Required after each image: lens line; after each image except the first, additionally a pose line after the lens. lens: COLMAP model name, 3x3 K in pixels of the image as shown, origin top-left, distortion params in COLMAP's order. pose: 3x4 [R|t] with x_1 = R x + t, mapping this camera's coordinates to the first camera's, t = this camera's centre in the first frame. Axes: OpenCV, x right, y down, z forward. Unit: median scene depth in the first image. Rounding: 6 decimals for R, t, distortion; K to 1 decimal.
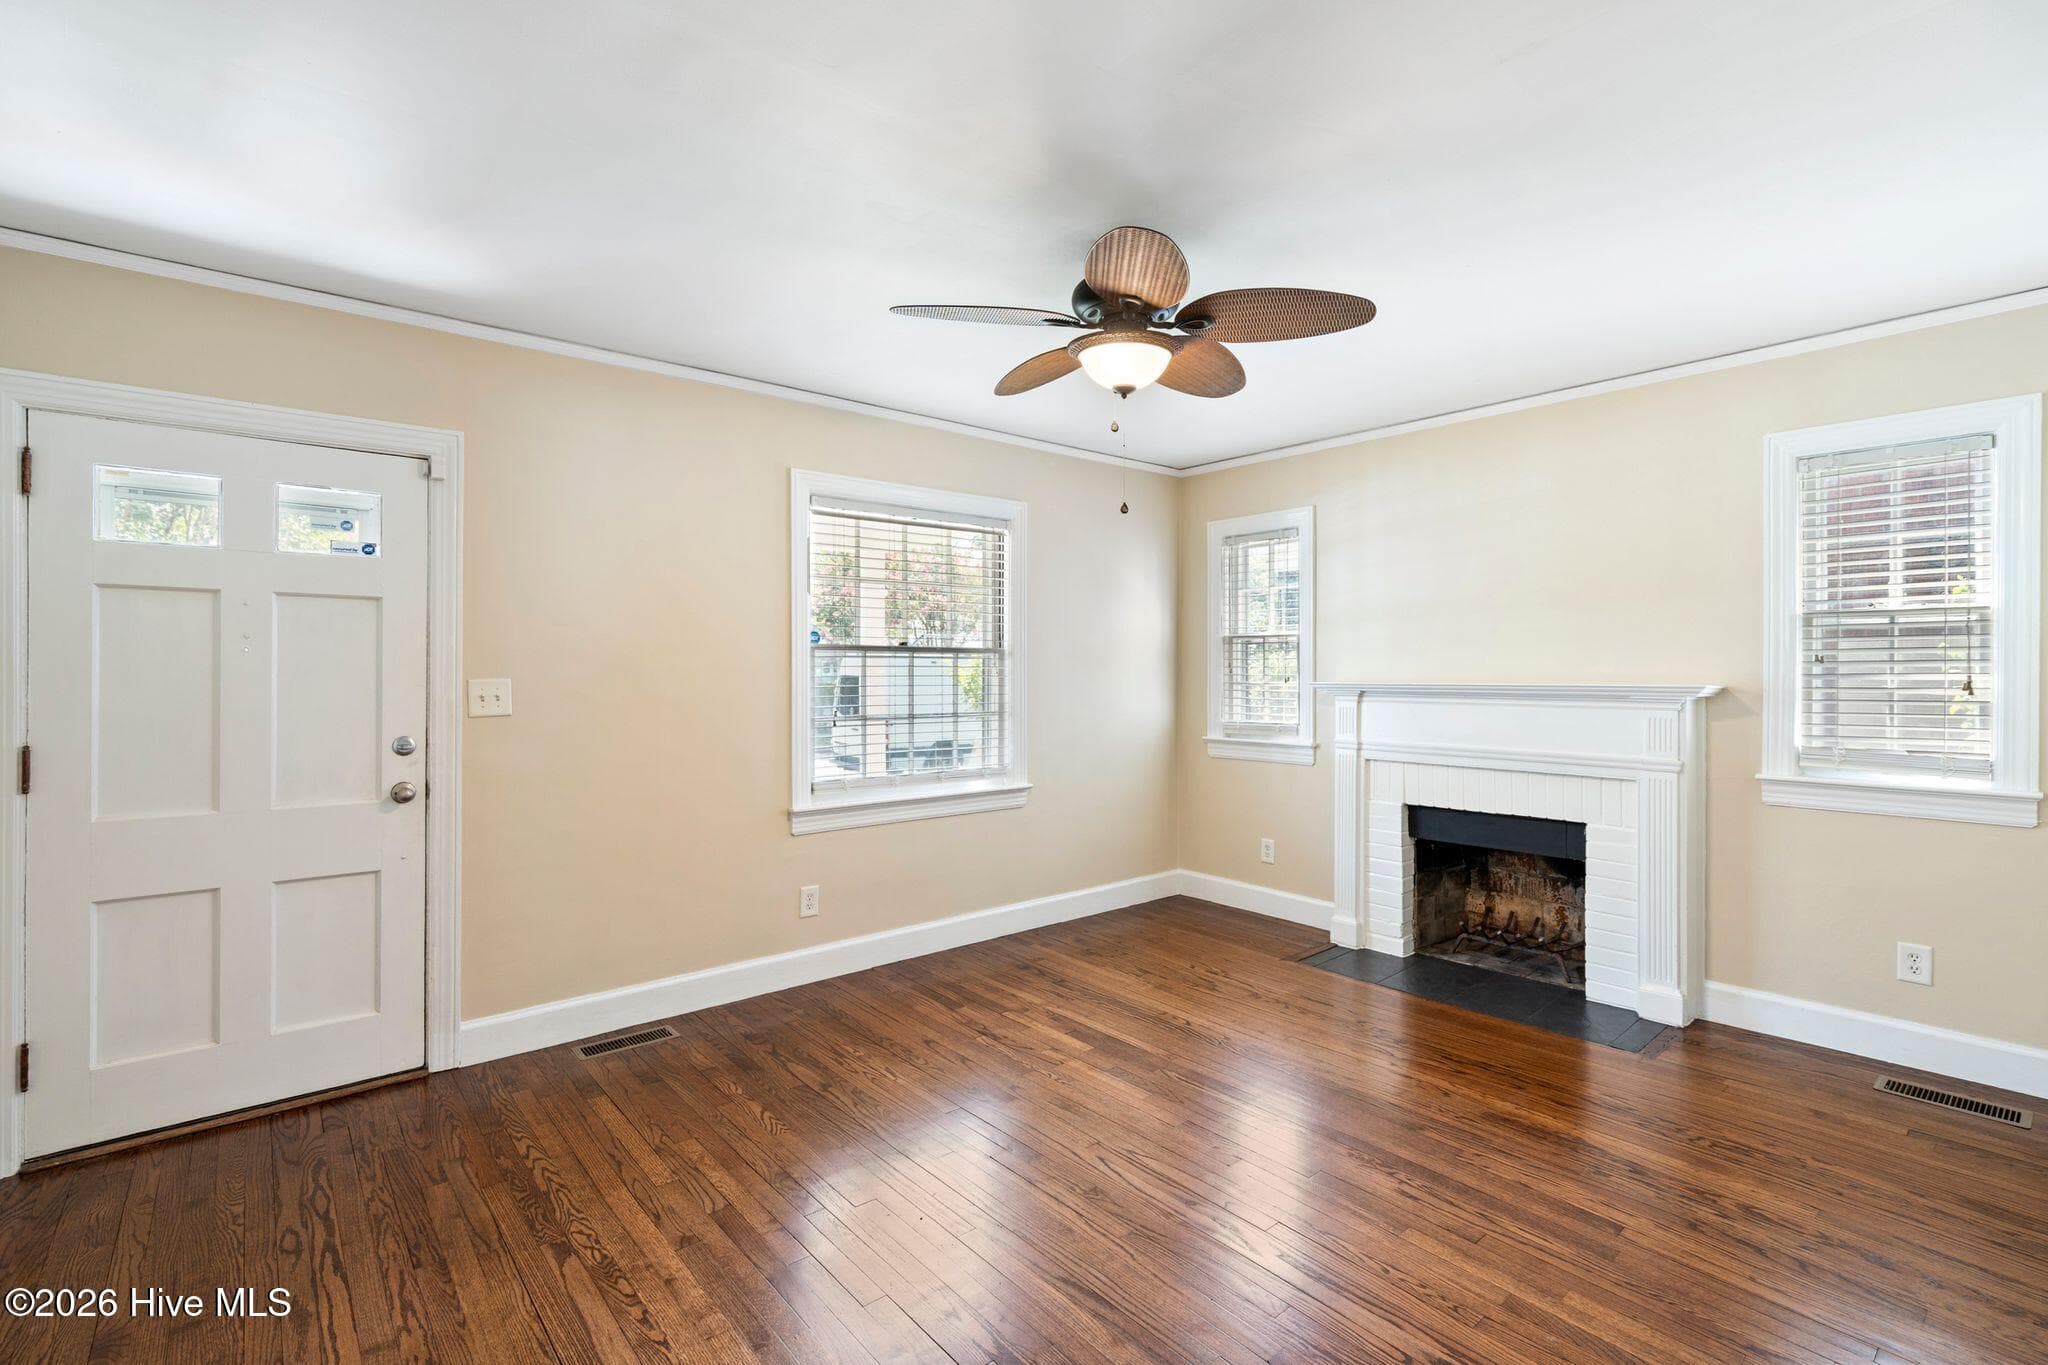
lens RADIAL K [[931.4, 0, 1028.1], [0, 931.4, 676.2], [0, 0, 1]] dist [0.000699, 0.000867]
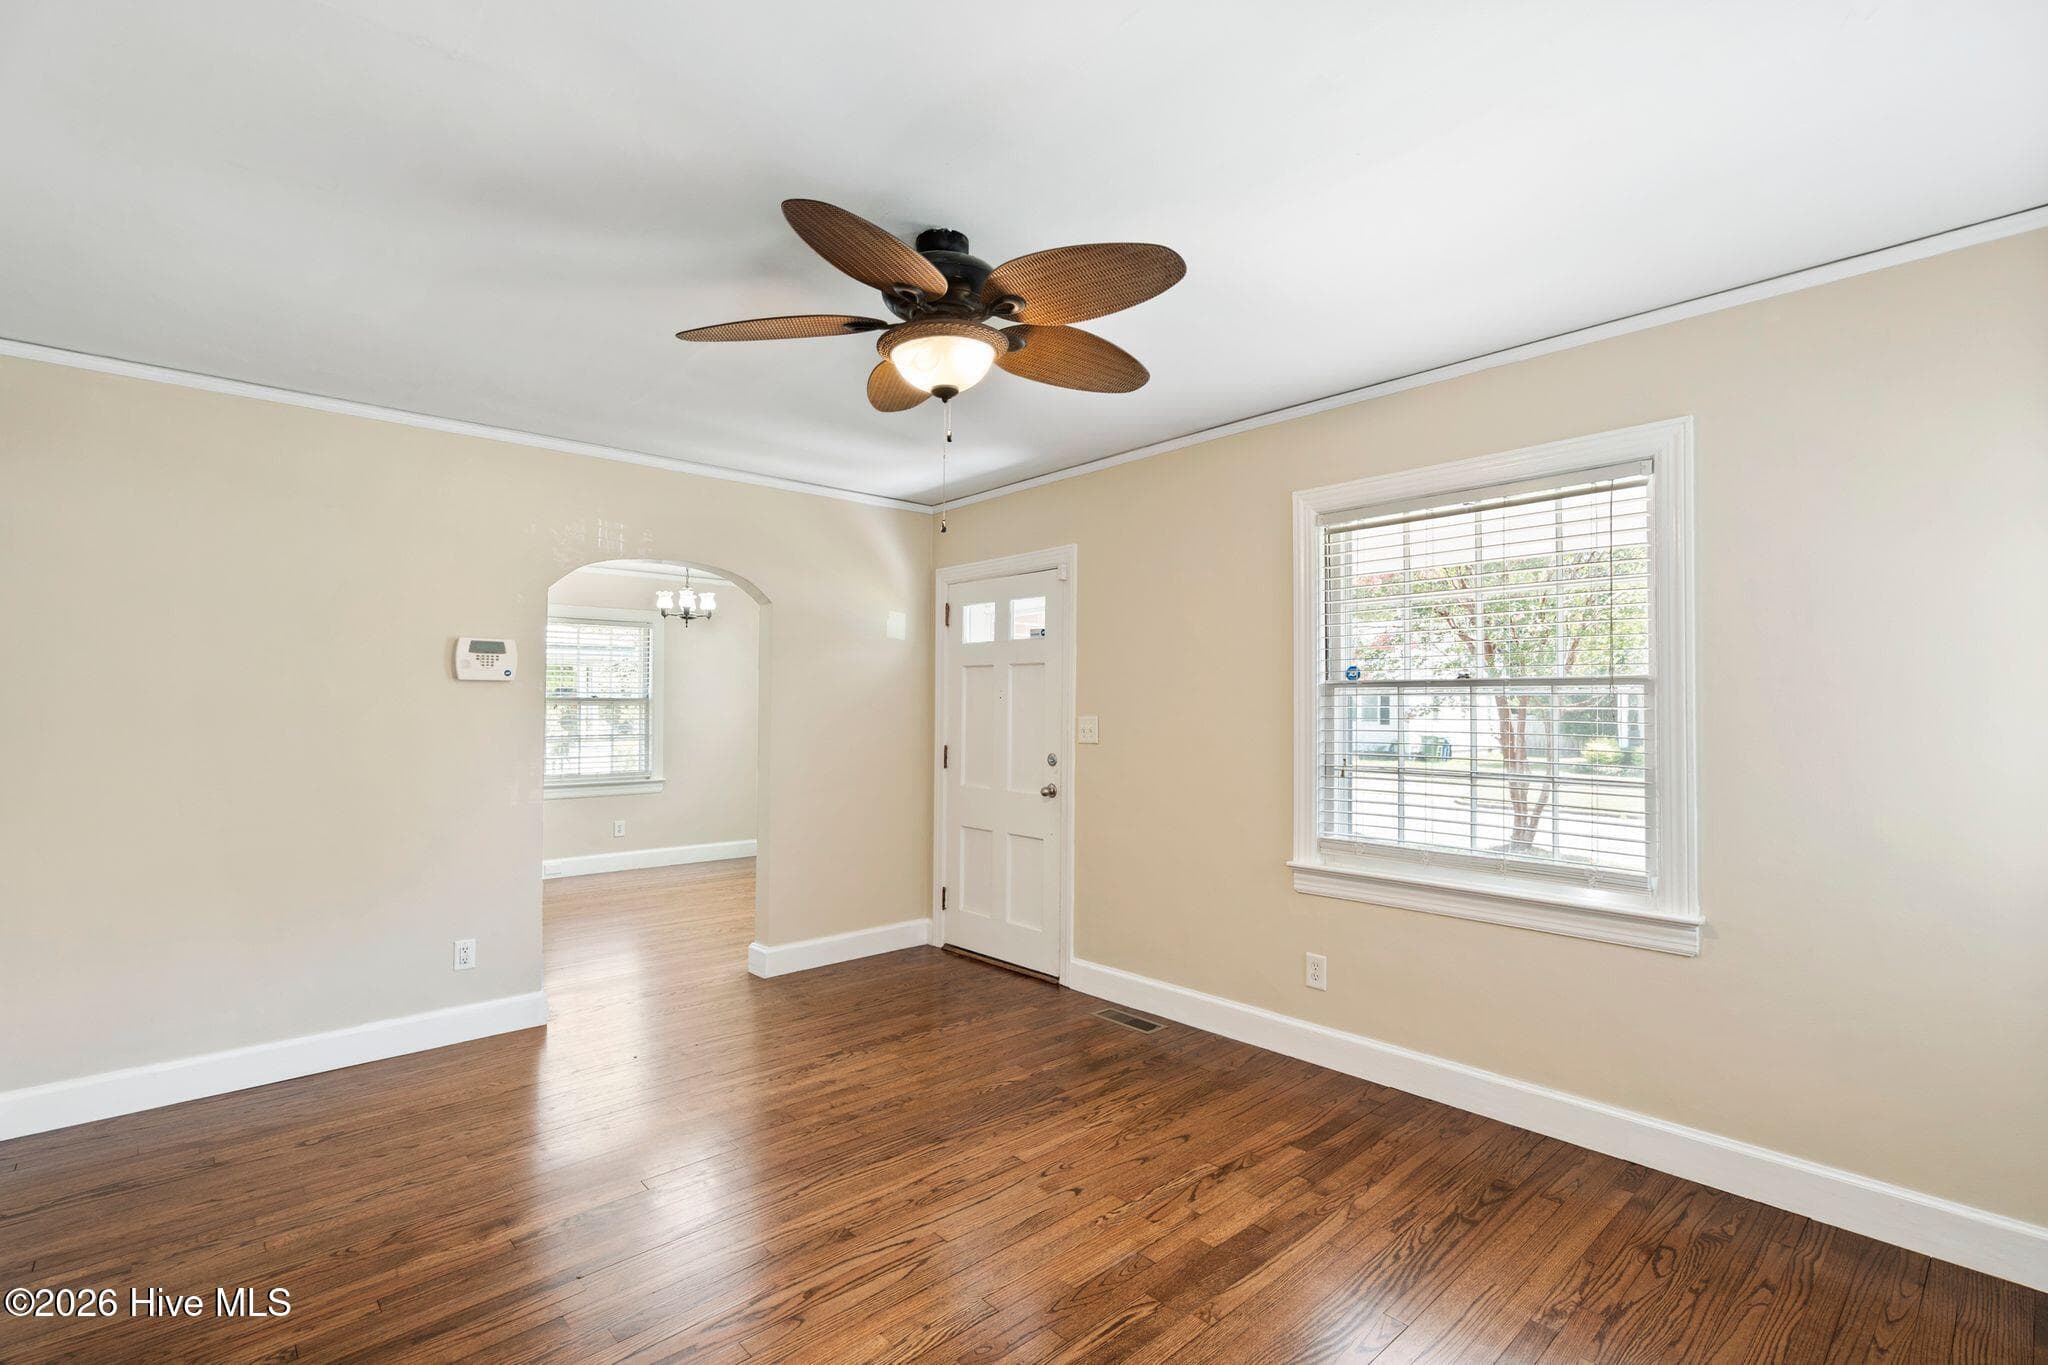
lens RADIAL K [[931.4, 0, 1022.0], [0, 931.4, 687.9], [0, 0, 1]] dist [0.000699, 0.000867]
pose [[0.036338, -0.021722, -0.999103, 0.685002], [-0.011128, 0.999693, -0.022140, -0.005461], [0.999278, 0.011923, 0.036085, 0.725297]]
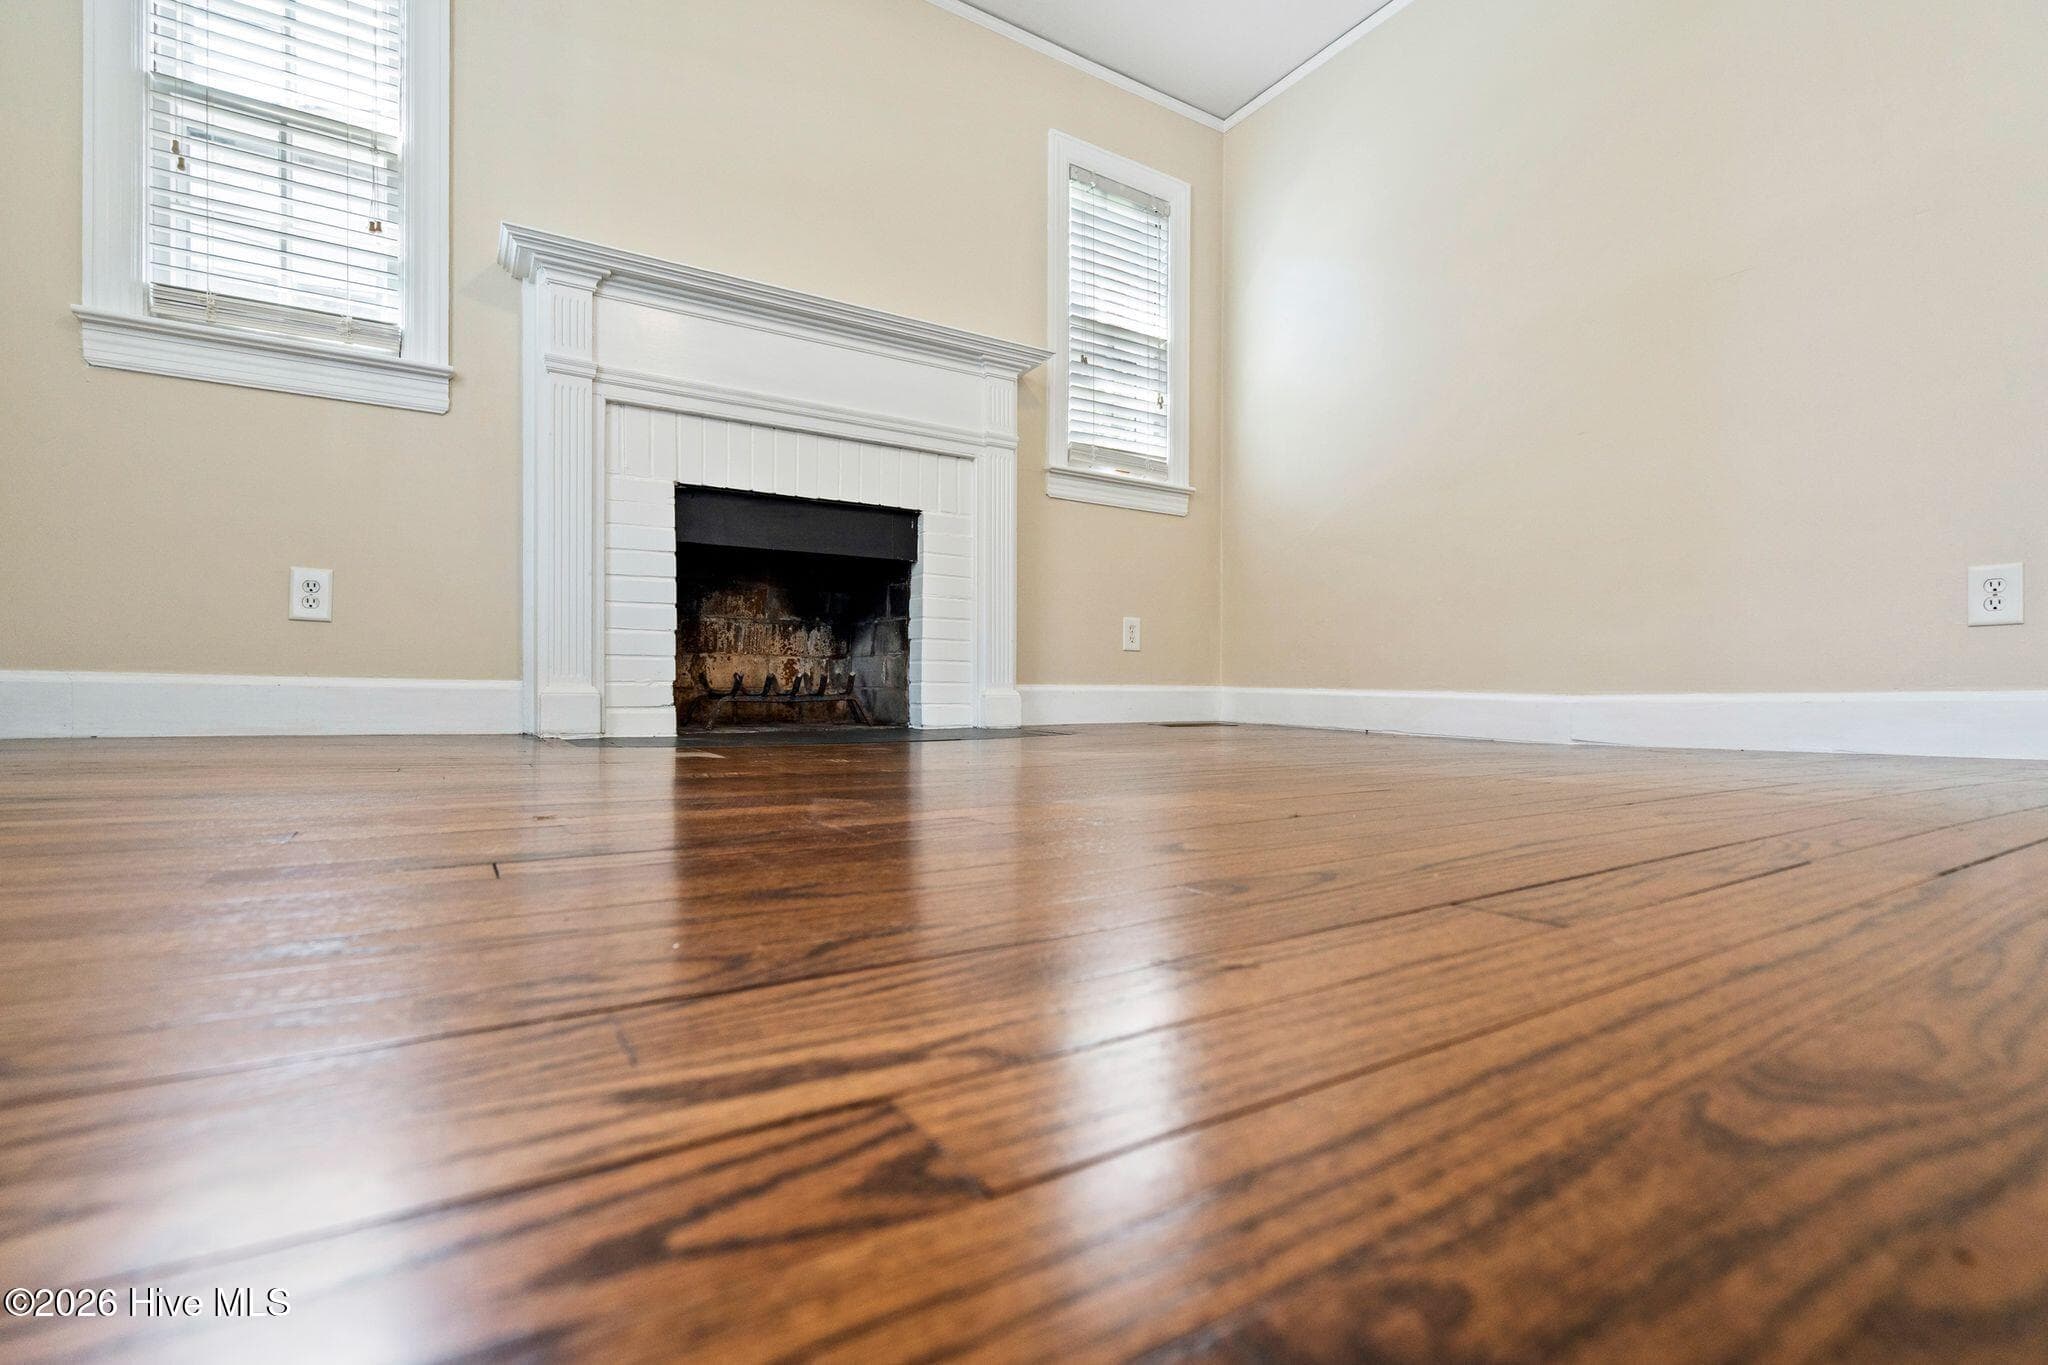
lens RADIAL K [[940.7, 0, 1029.6], [0, 940.7, 699.0], [0, 0, 1]] dist [-0.000178, 0.002030]
pose [[0.139304, 0.000878, 0.990249, -0.193667], [0.003570, 0.999993, -0.001389, 0.321497], [-0.990243, 0.003729, 0.139300, 0.794372]]
